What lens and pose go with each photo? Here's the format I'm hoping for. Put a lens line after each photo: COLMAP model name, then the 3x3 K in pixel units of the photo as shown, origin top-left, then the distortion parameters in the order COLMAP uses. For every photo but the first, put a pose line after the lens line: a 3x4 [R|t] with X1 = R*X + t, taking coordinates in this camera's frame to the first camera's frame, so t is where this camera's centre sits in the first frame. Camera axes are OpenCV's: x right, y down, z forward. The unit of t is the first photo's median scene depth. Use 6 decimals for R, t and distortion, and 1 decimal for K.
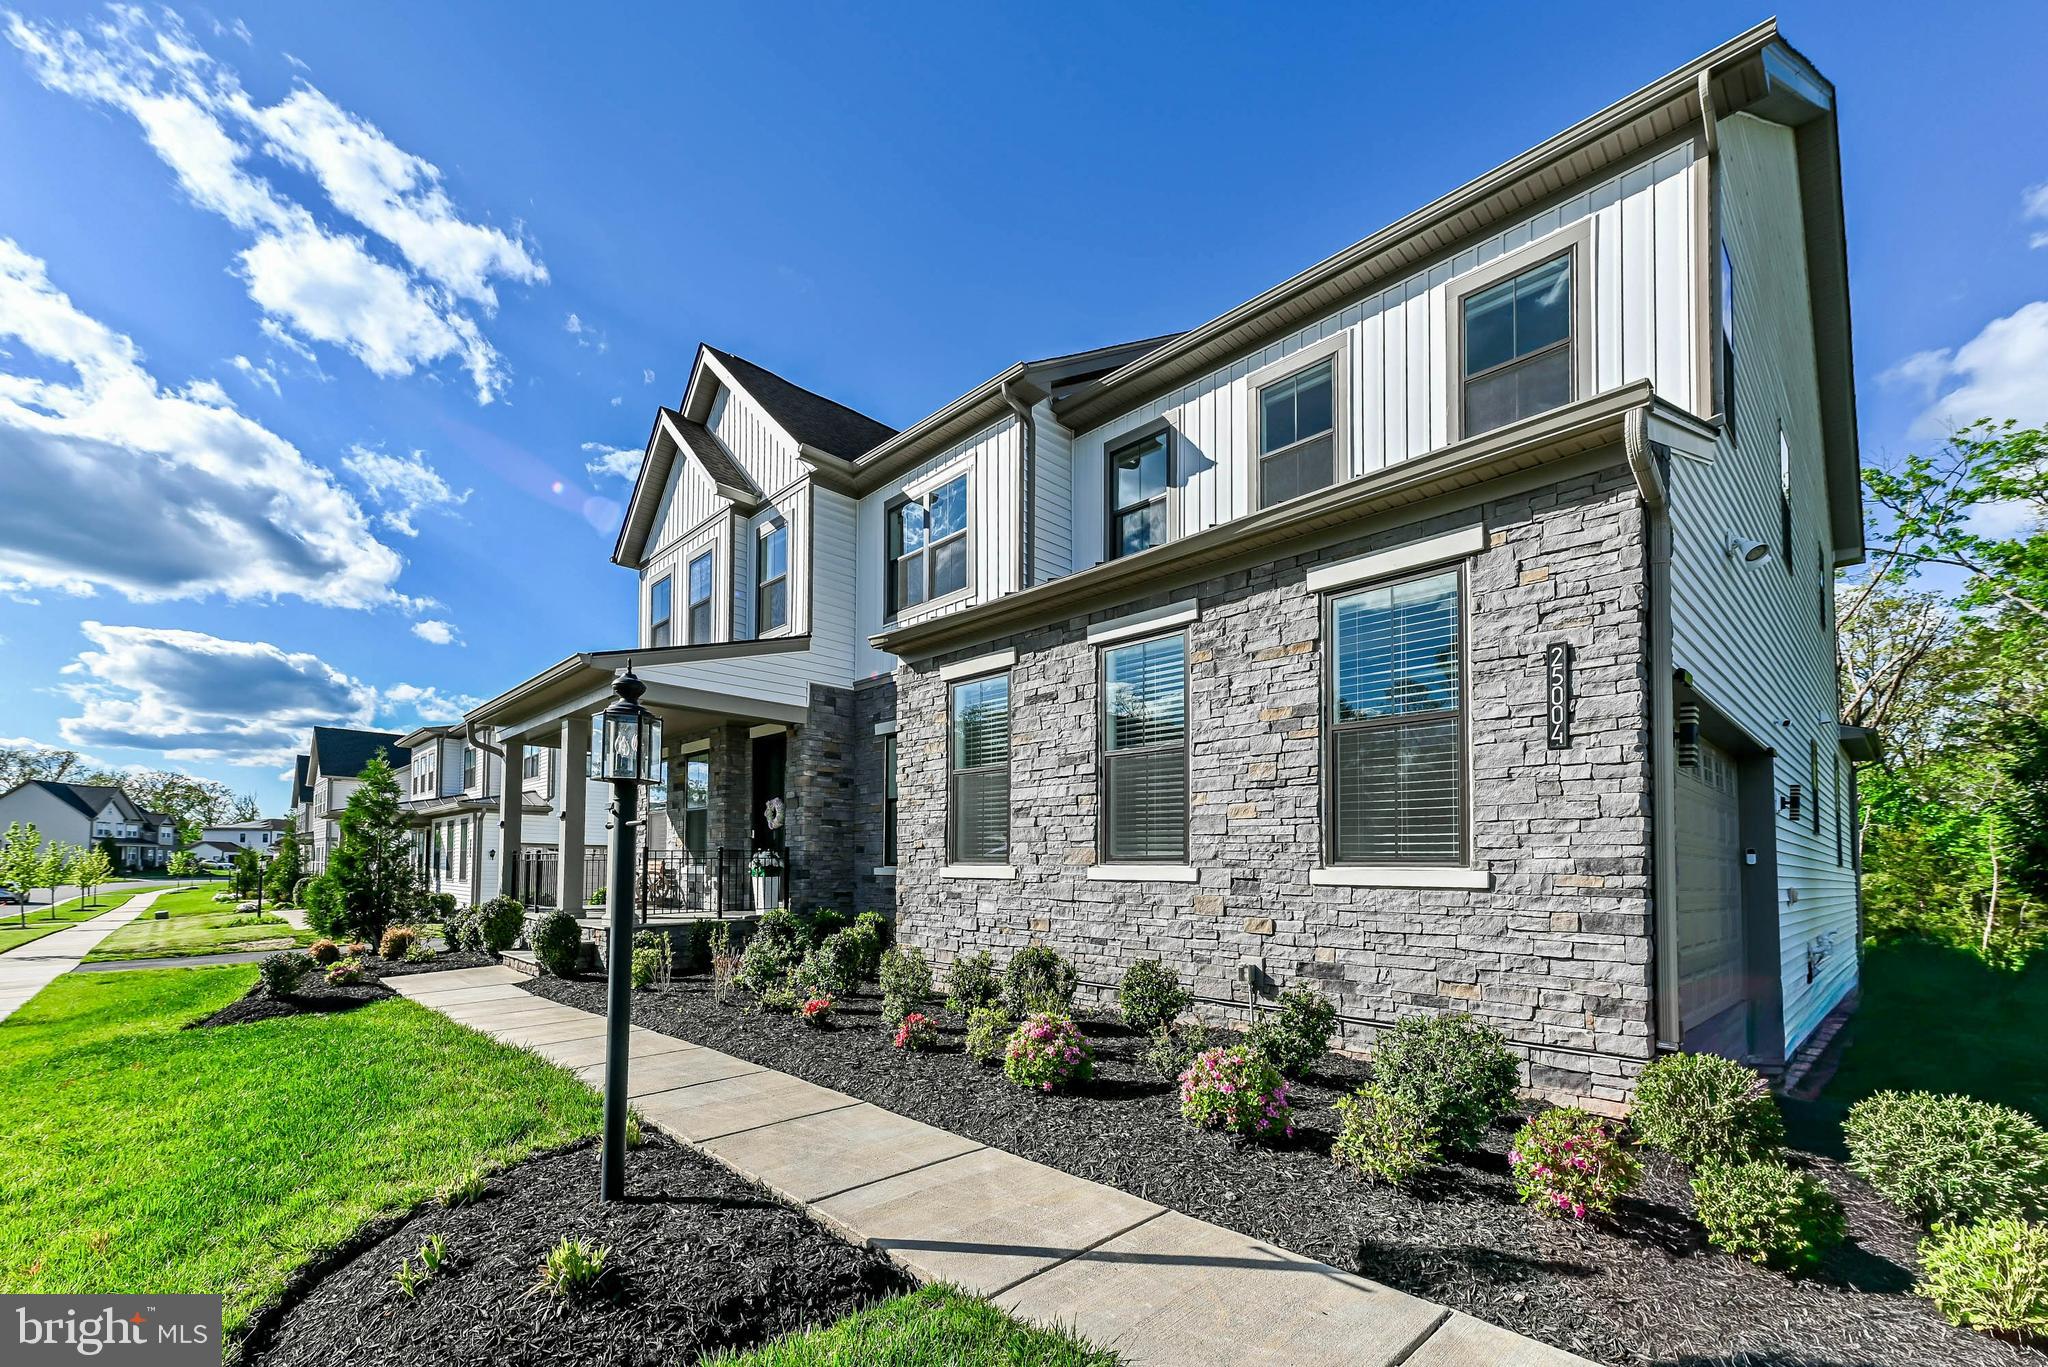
lens RADIAL K [[866.2, 0, 931.3], [0, 866.2, 844.3], [0, 0, 1]] dist [0.012331, 0.000192]
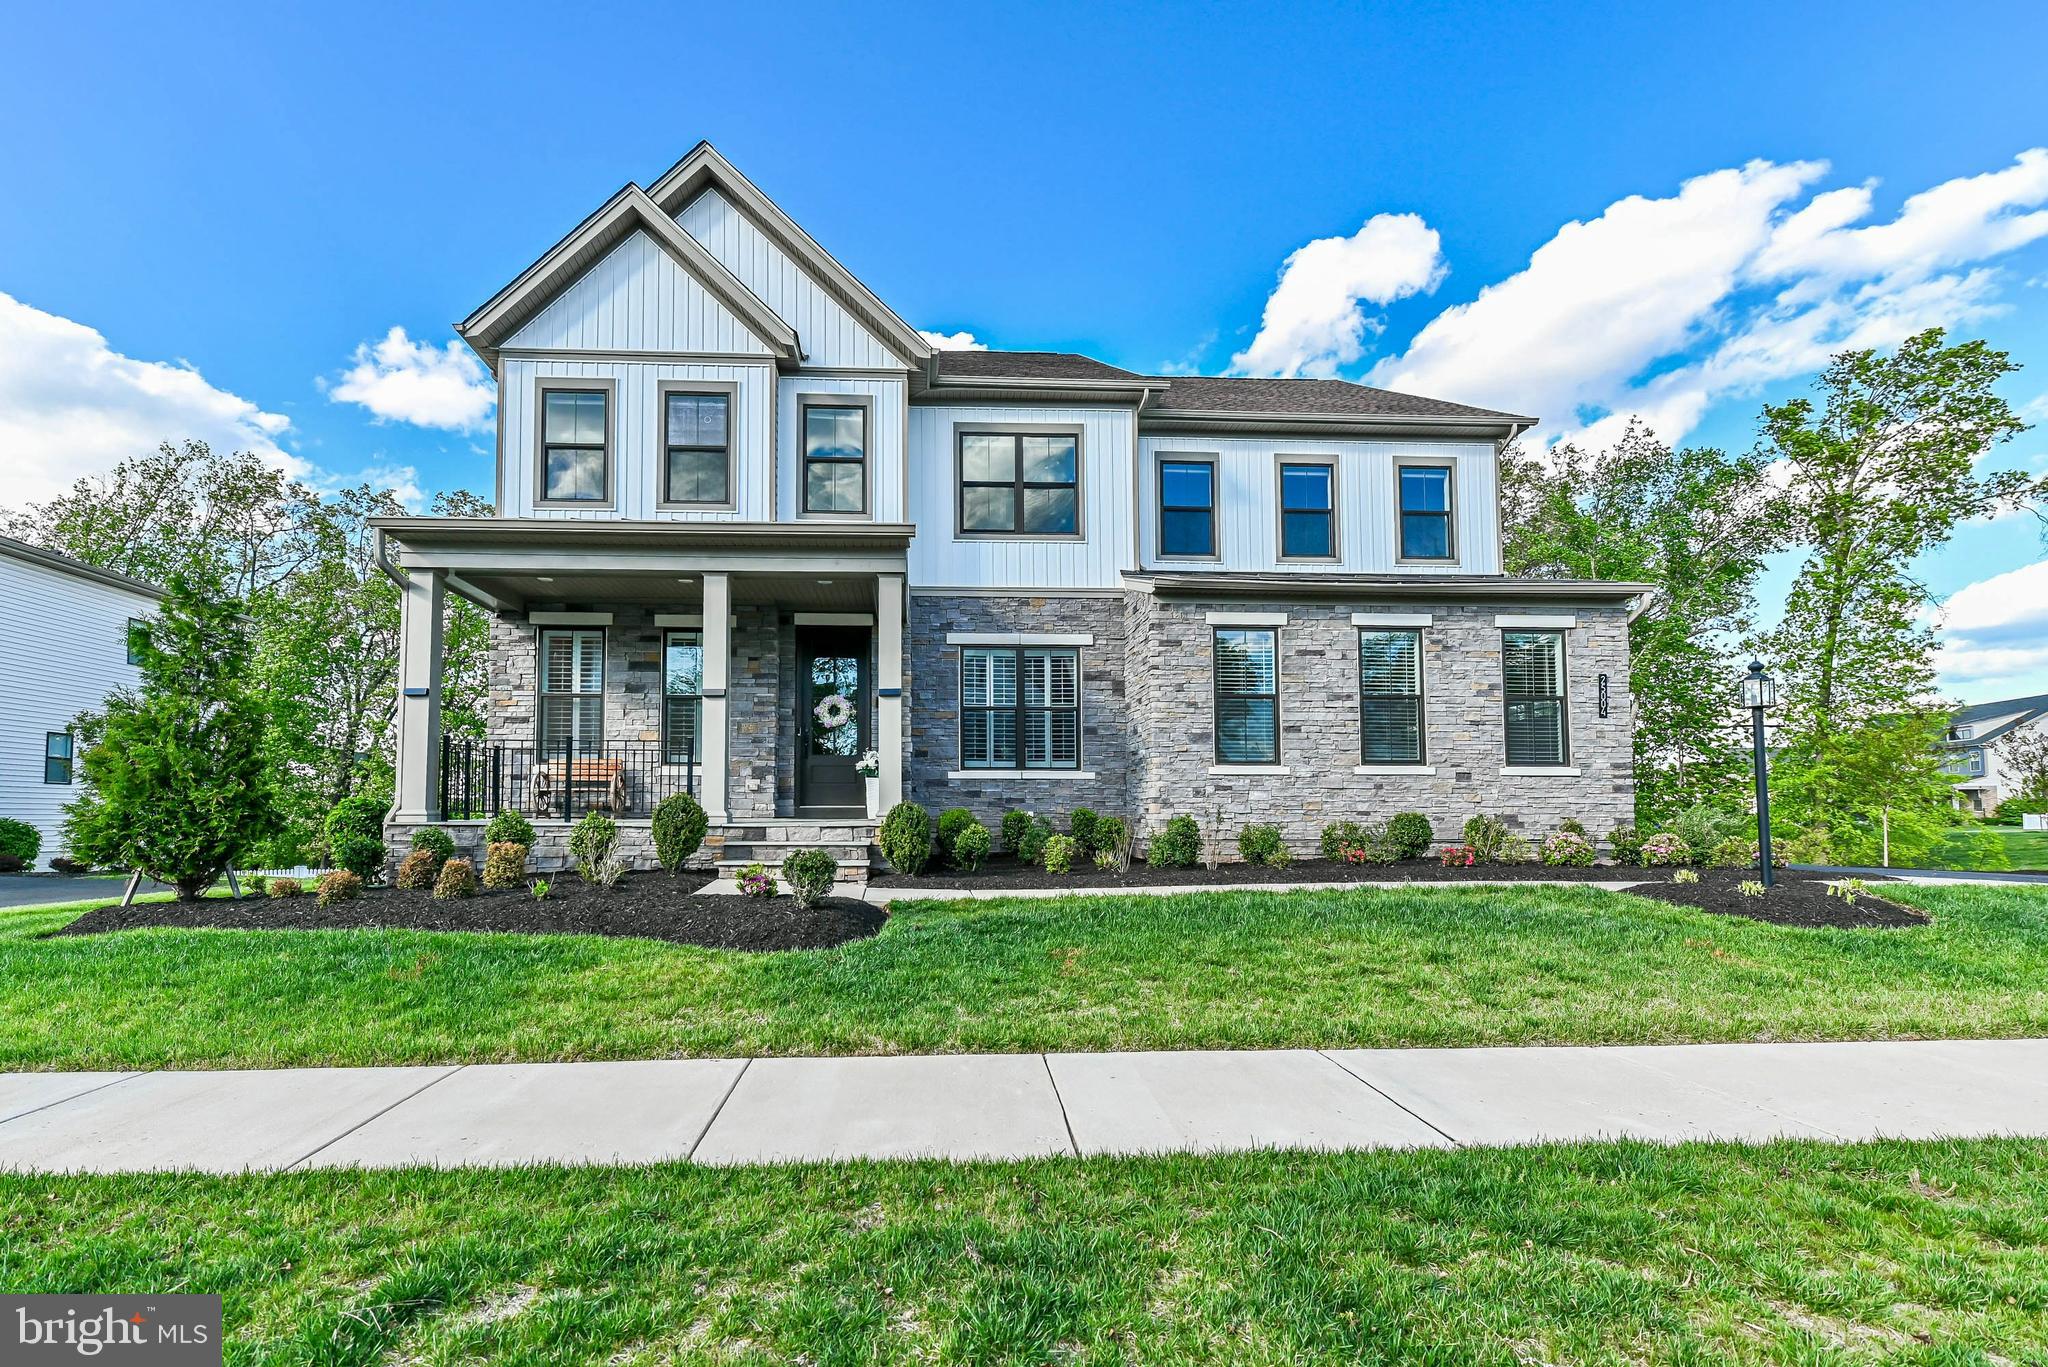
lens RADIAL K [[946.8, 0, 954.3], [0, 946.8, 774.5], [0, 0, 1]] dist [0.015672, 0.000047]
pose [[0.622723, 0.021929, 0.782135, -1.816659], [-0.019922, 0.999727, -0.012168, 0.085215], [-0.782188, -0.008004, 0.622991, 0.557860]]
